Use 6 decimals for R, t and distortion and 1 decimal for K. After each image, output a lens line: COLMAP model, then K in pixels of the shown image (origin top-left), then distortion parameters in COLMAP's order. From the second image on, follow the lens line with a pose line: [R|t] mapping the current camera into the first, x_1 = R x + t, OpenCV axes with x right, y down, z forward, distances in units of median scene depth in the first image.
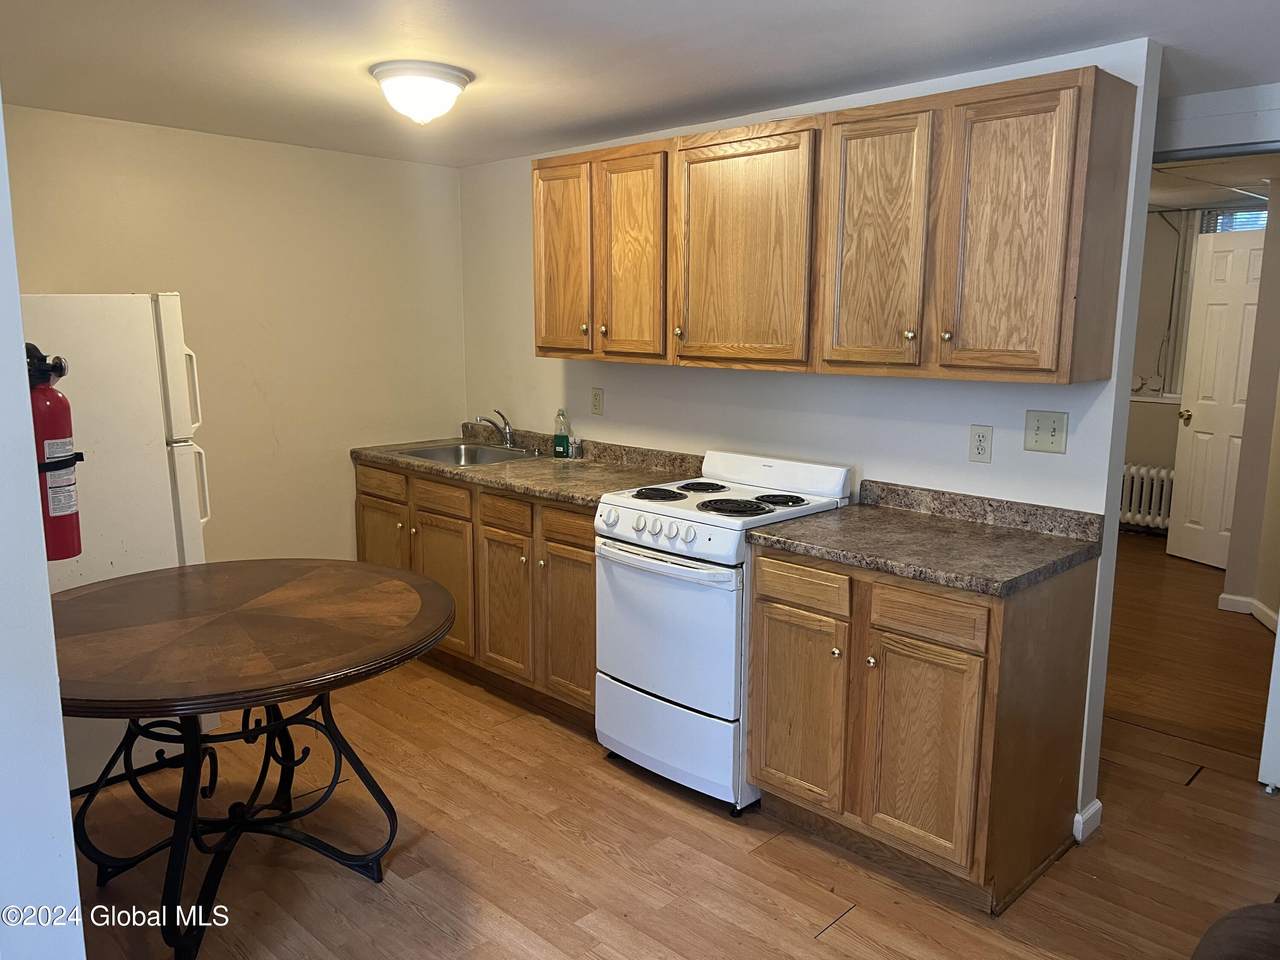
lens RADIAL K [[966.9, 0, 640.0], [0, 966.9, 480.0], [0, 0, 1]] dist [0.071111, -0.001815]
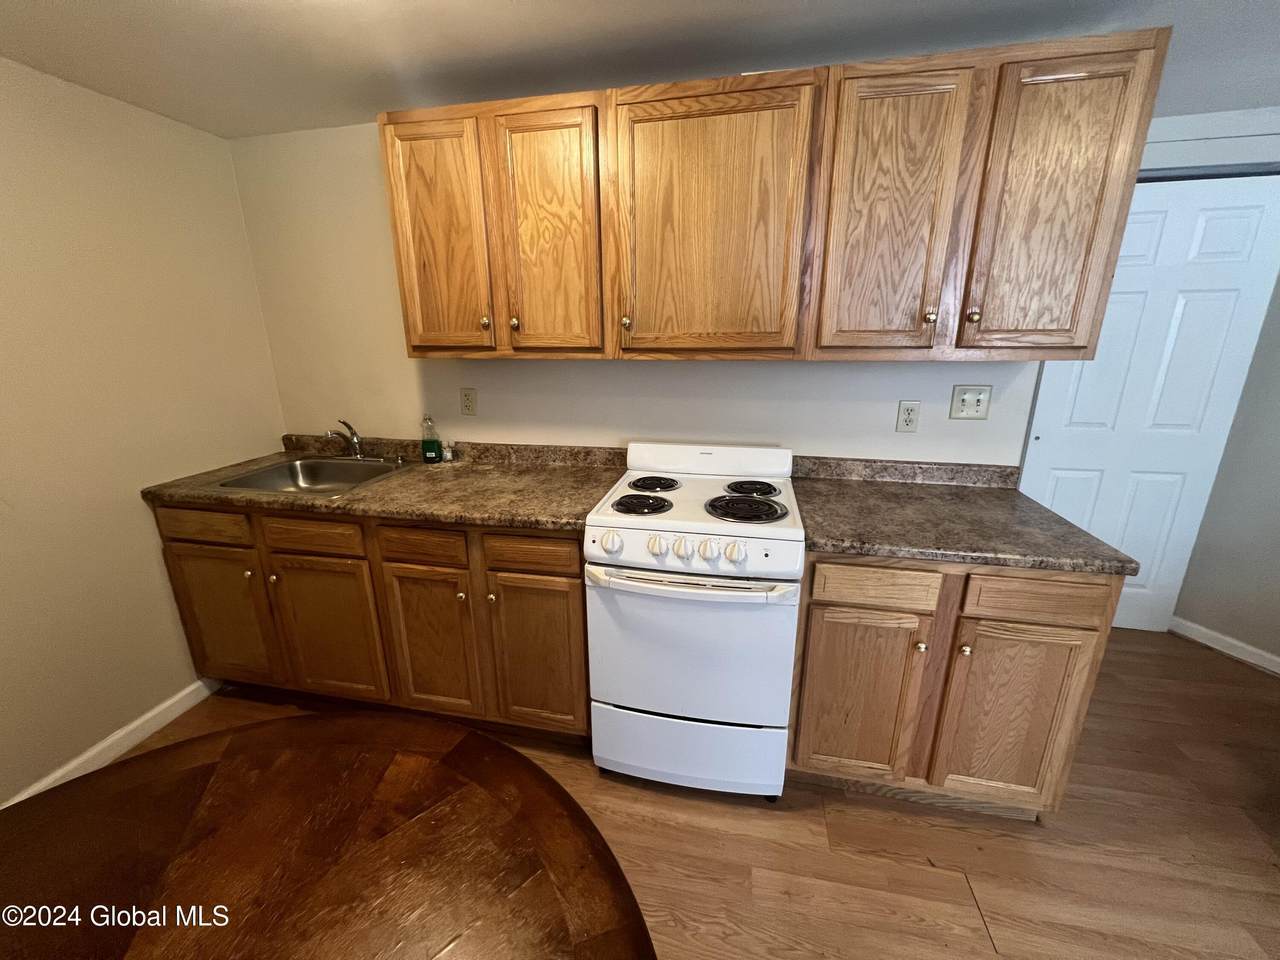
lens RADIAL K [[534.9, 0, 640.0], [0, 534.9, 480.0], [0, 0, 1]] dist [-0.015947, 0.016064]
pose [[0.845975, -0.163069, 0.507675, -0.229809], [0.104931, 0.984385, 0.141338, -0.076813], [-0.522796, -0.066298, 0.849876, 0.560577]]
